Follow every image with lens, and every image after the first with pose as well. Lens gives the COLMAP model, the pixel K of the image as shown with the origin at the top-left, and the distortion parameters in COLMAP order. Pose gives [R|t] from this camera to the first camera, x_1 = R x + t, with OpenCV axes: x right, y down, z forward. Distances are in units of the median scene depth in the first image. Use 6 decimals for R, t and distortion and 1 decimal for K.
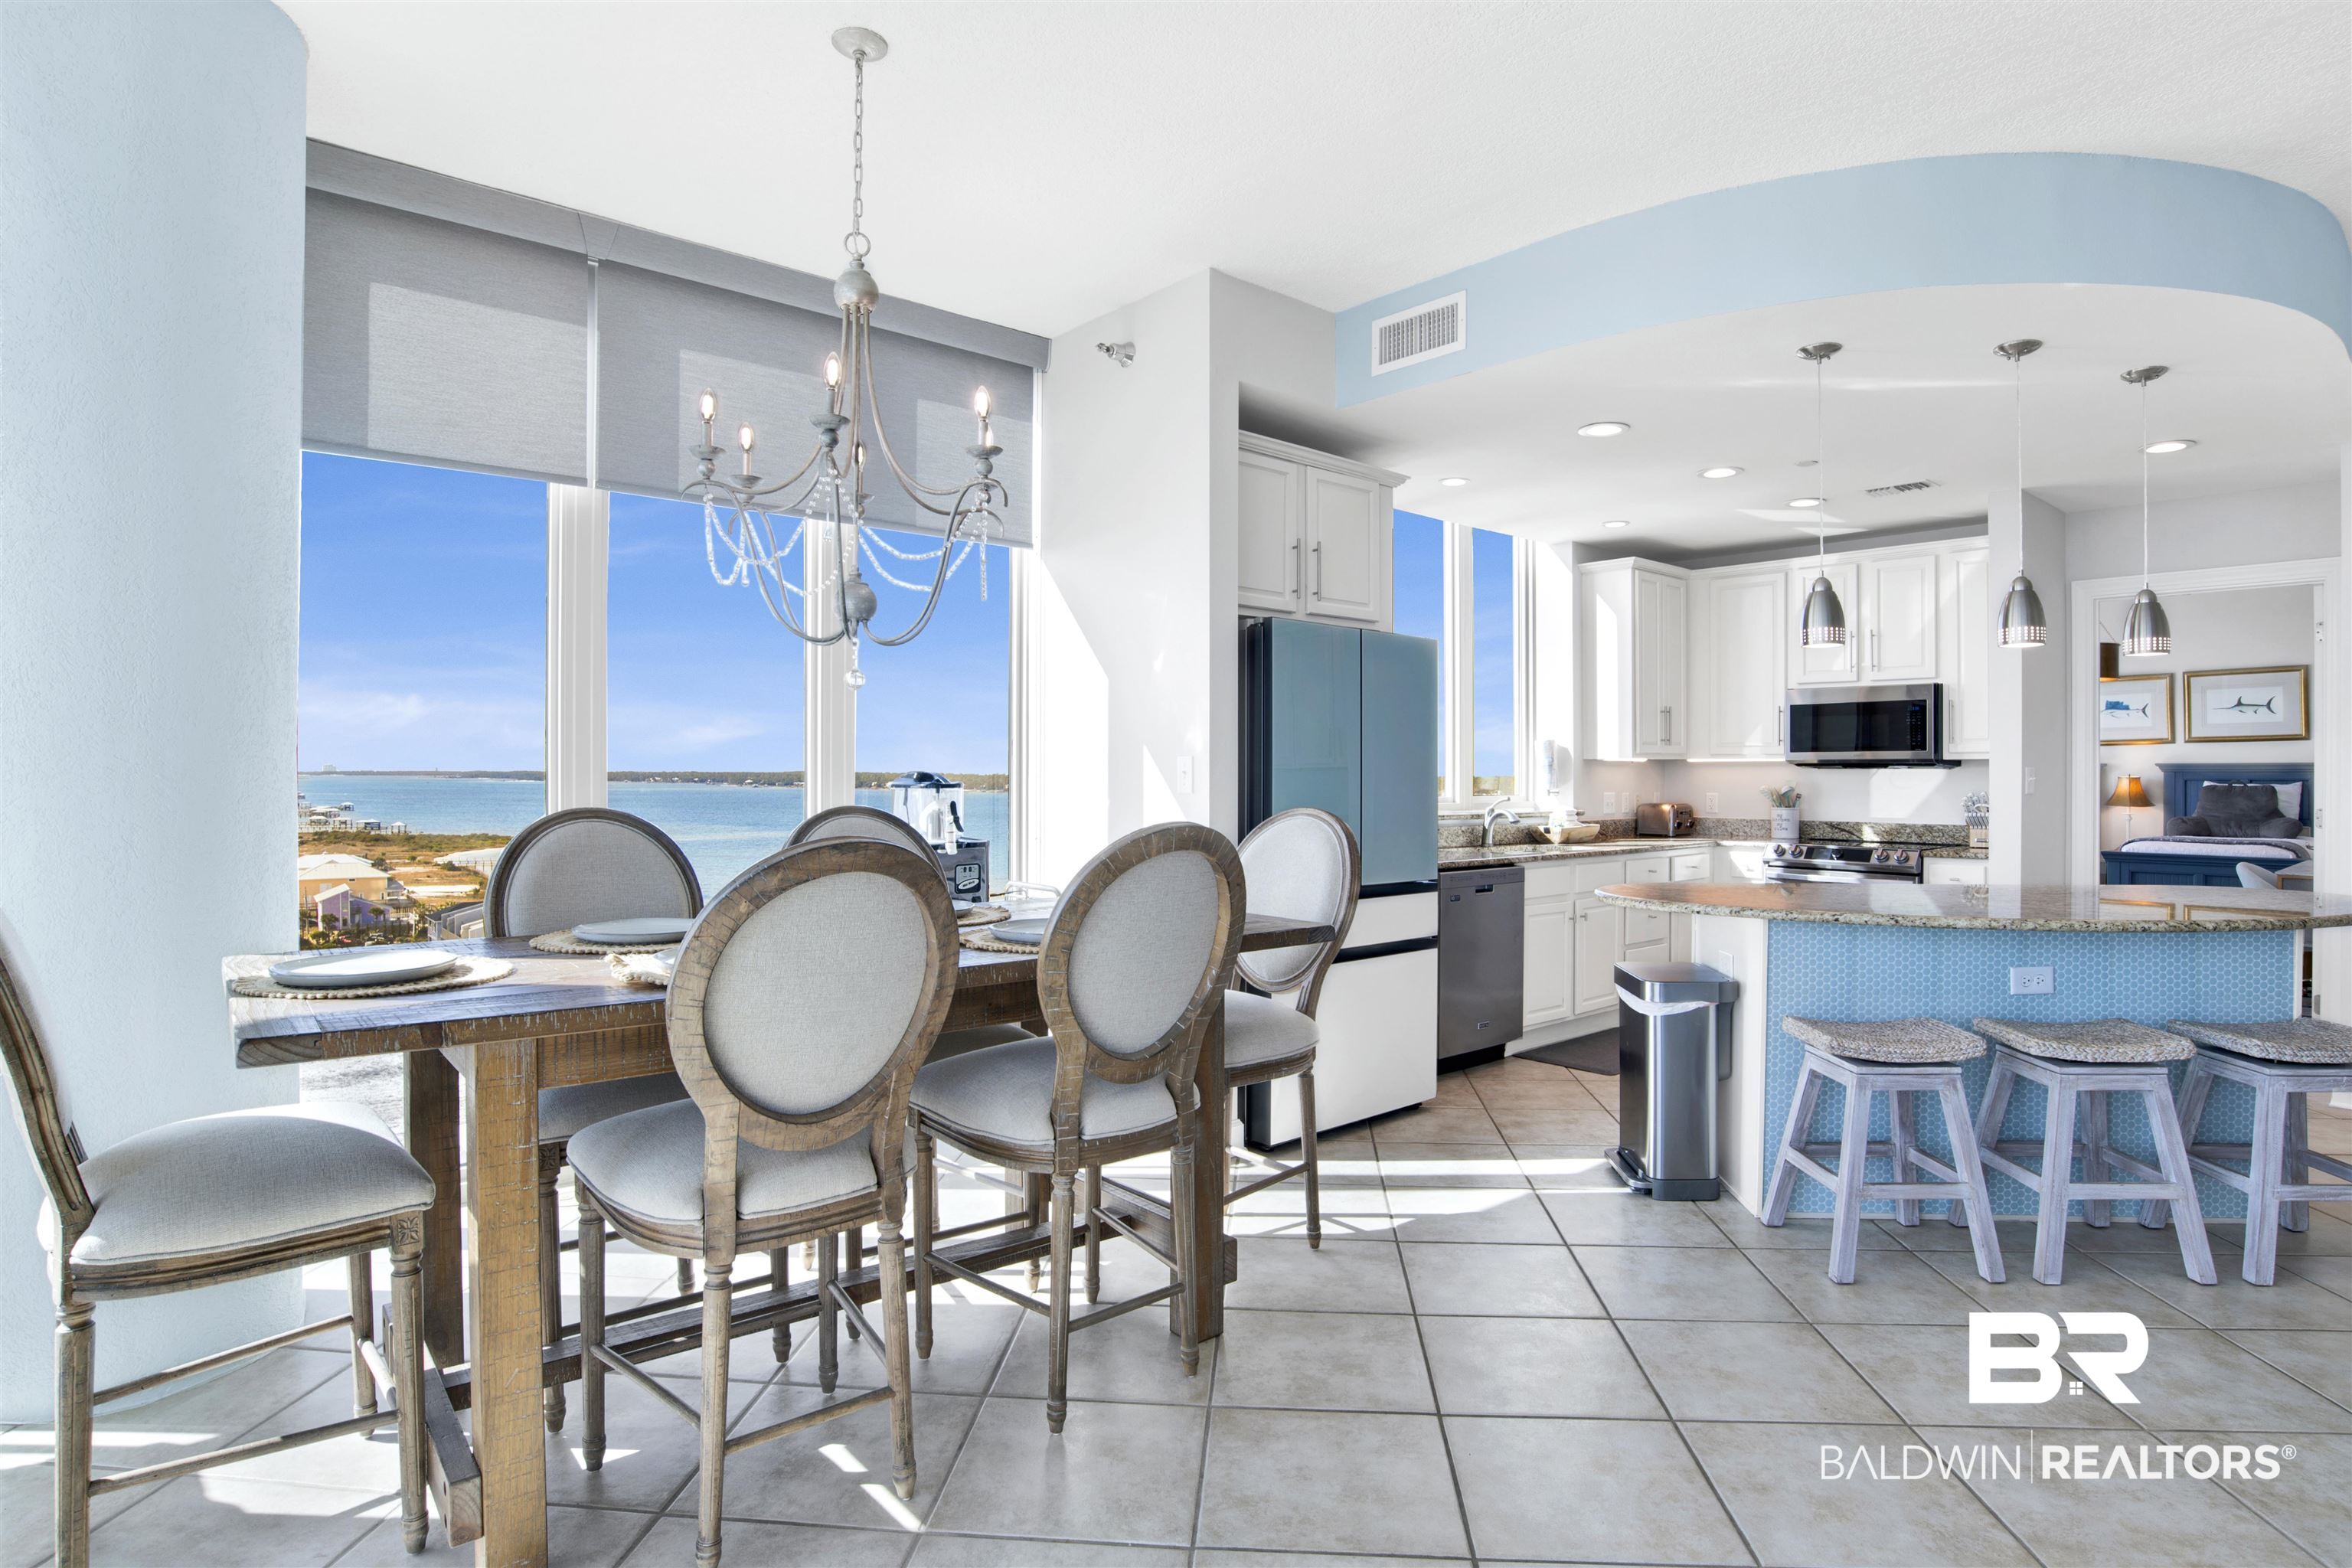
lens RADIAL K [[1209.5, 0, 1182.9], [0, 1209.5, 766.9], [0, 0, 1]] dist [-0.030830, 0.000423]
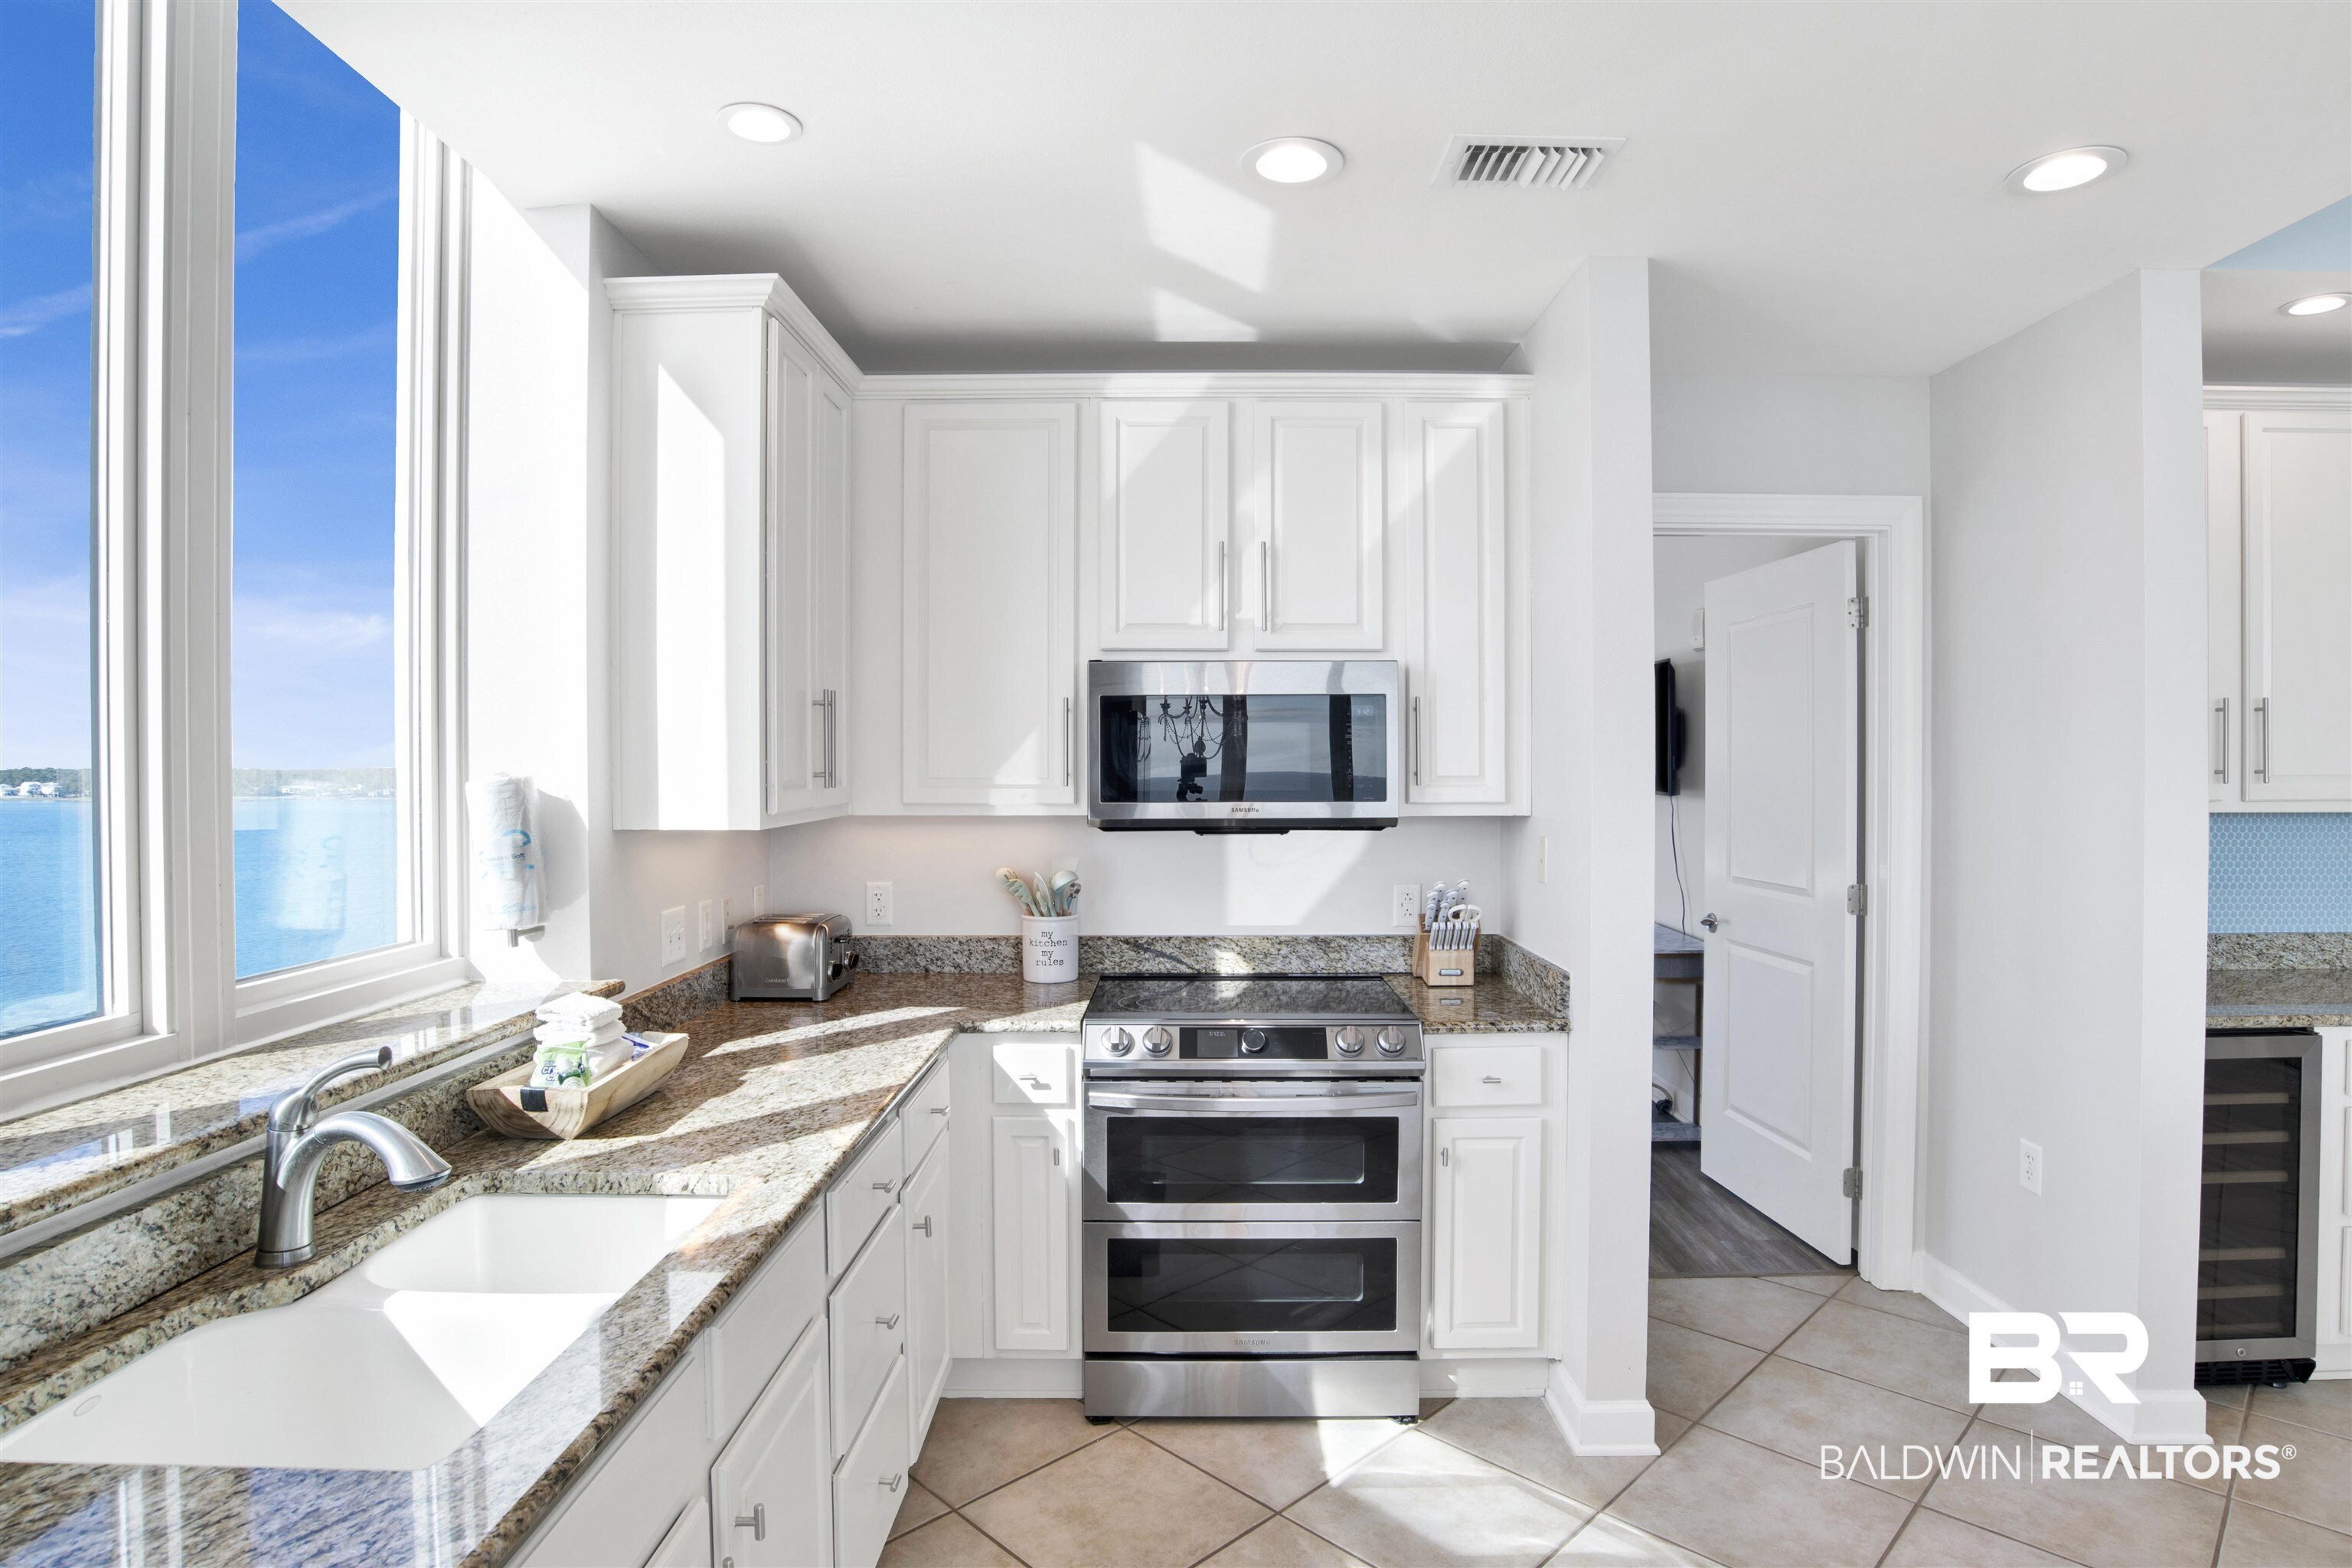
lens RADIAL K [[1209.5, 0, 1182.9], [0, 1209.5, 766.9], [0, 0, 1]] dist [-0.030830, 0.000423]
pose [[0.644592, -0.005183, 0.764509, 0.283212], [0.002705, 0.999986, 0.004498, -0.043291], [-0.764522, -0.000831, 0.644597, 1.075065]]
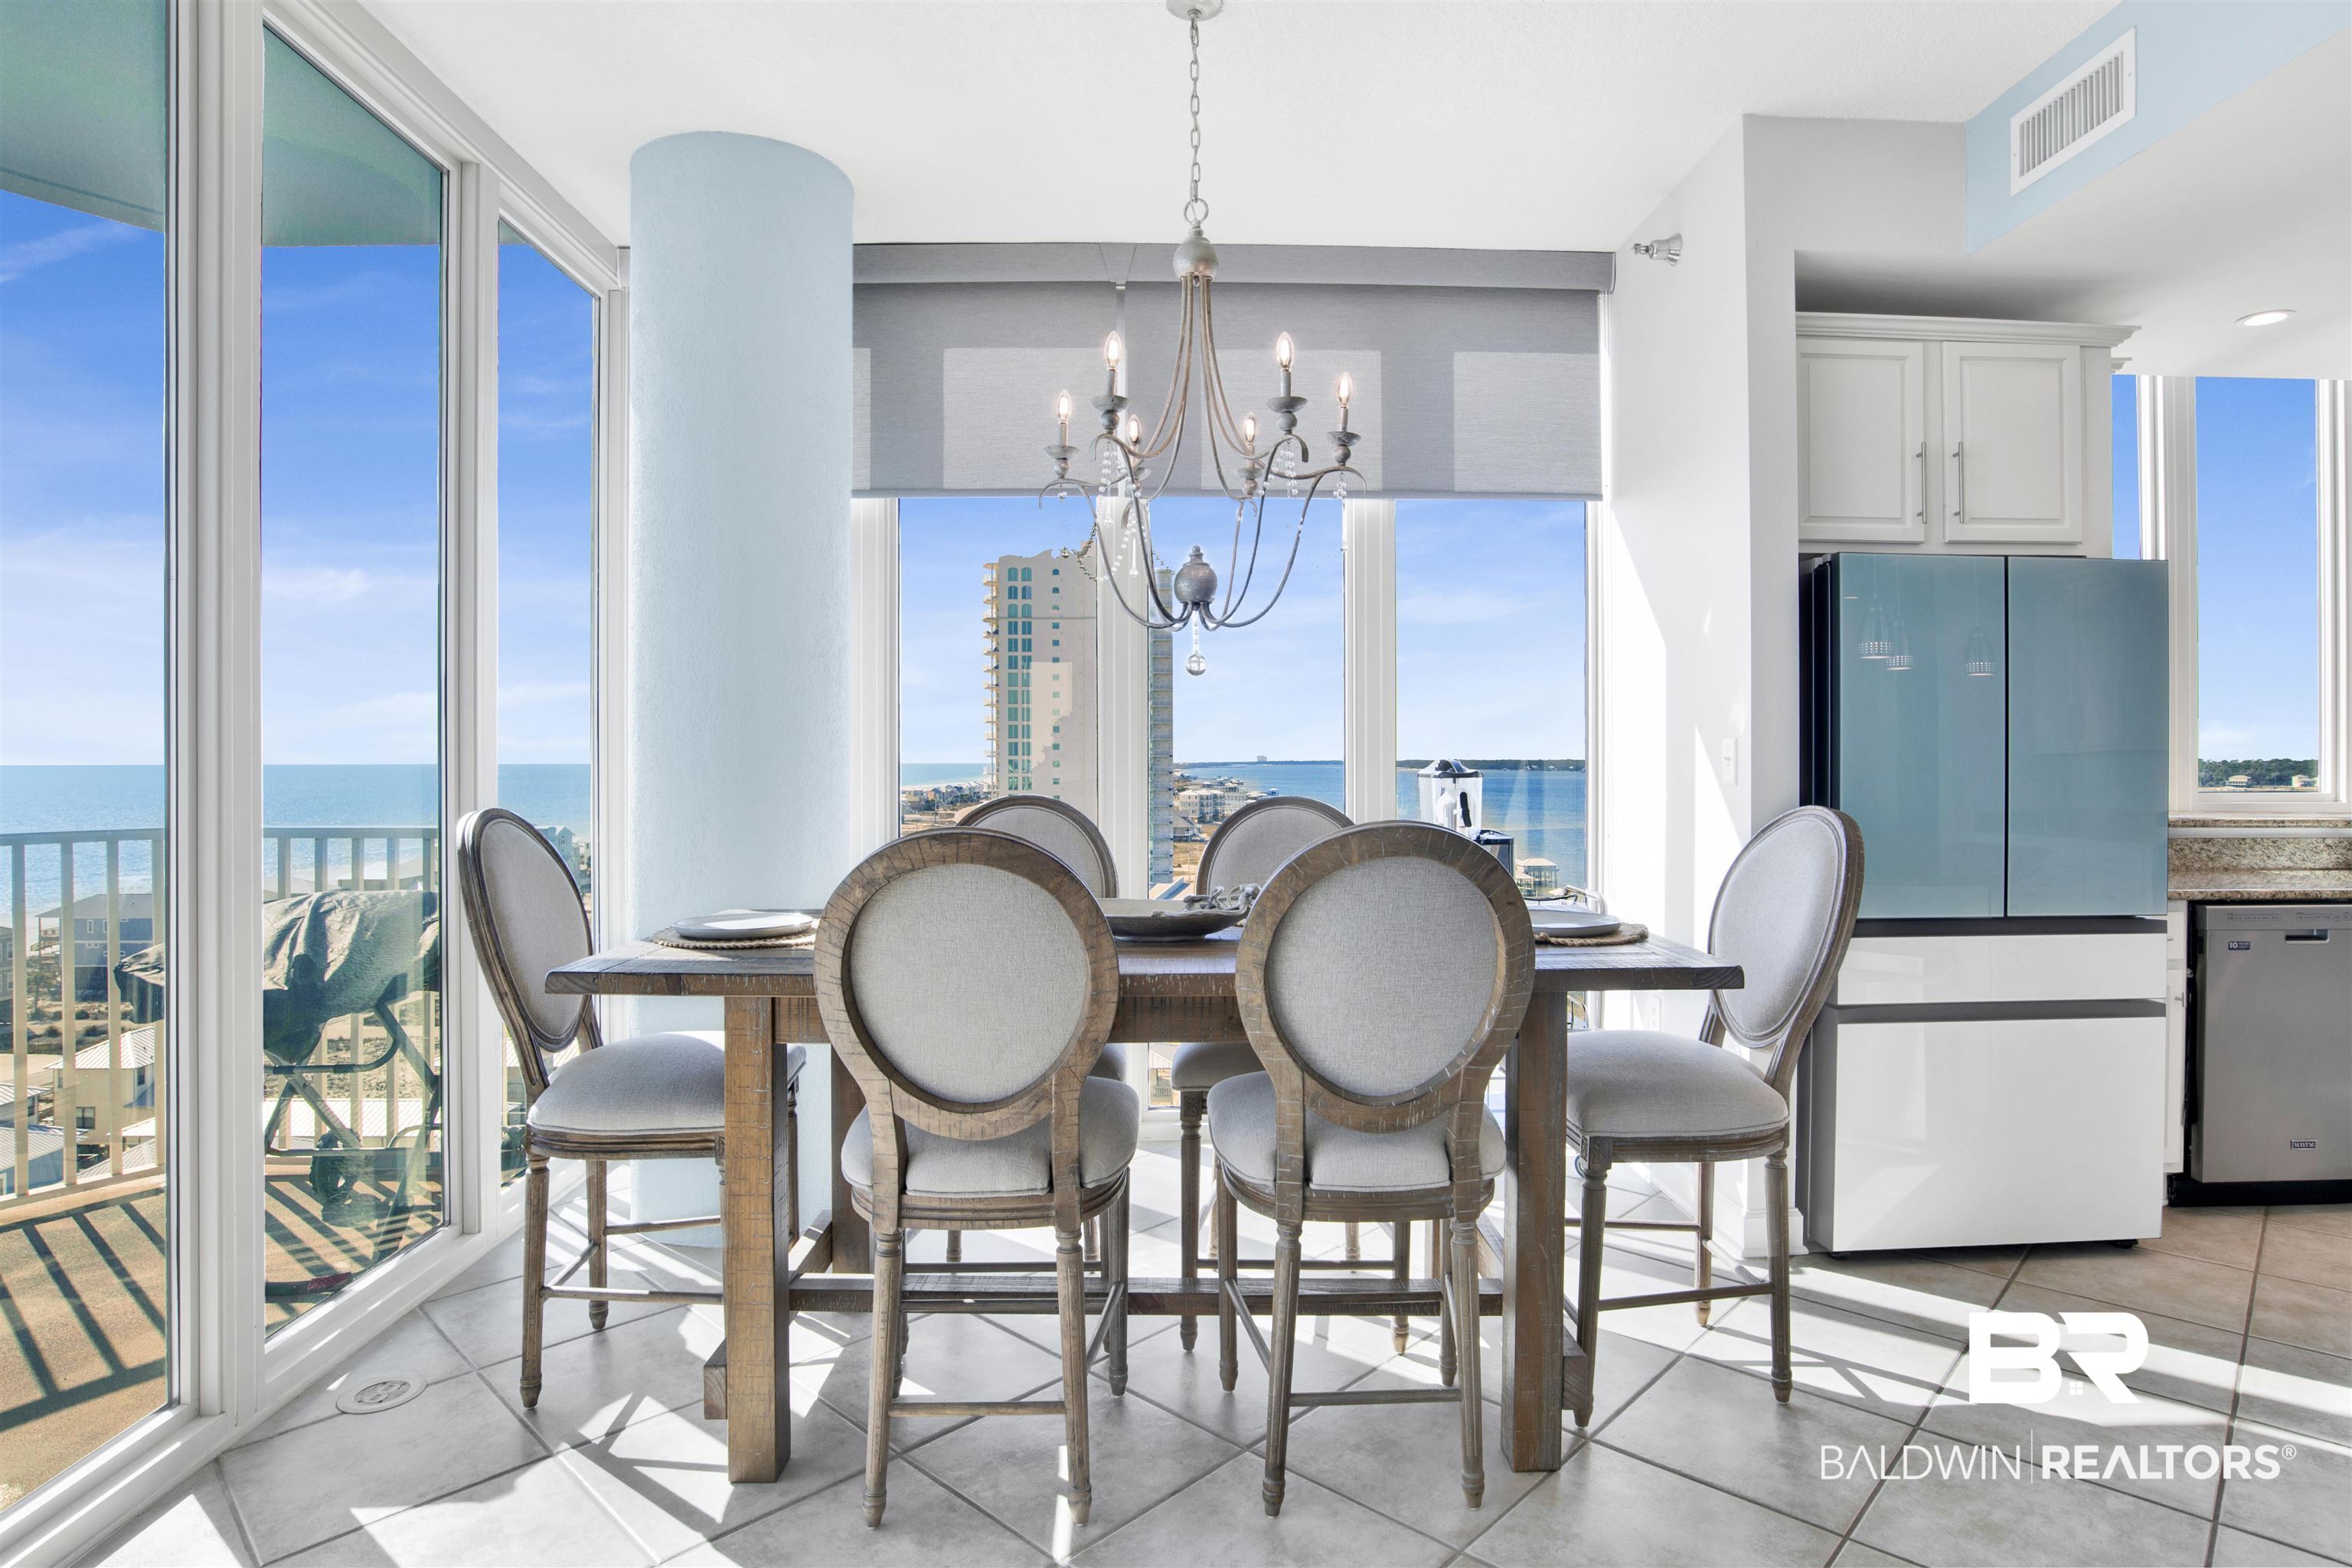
lens RADIAL K [[1222.3, 0, 1221.4], [0, 1222.3, 764.6], [0, 0, 1]] dist [-0.027673, 0.000145]
pose [[0.788836, 0.000360, -0.614604, 0.229583], [0.005920, 0.999949, 0.008184, 0.000112], [0.614576, -0.010094, 0.788793, 0.162415]]
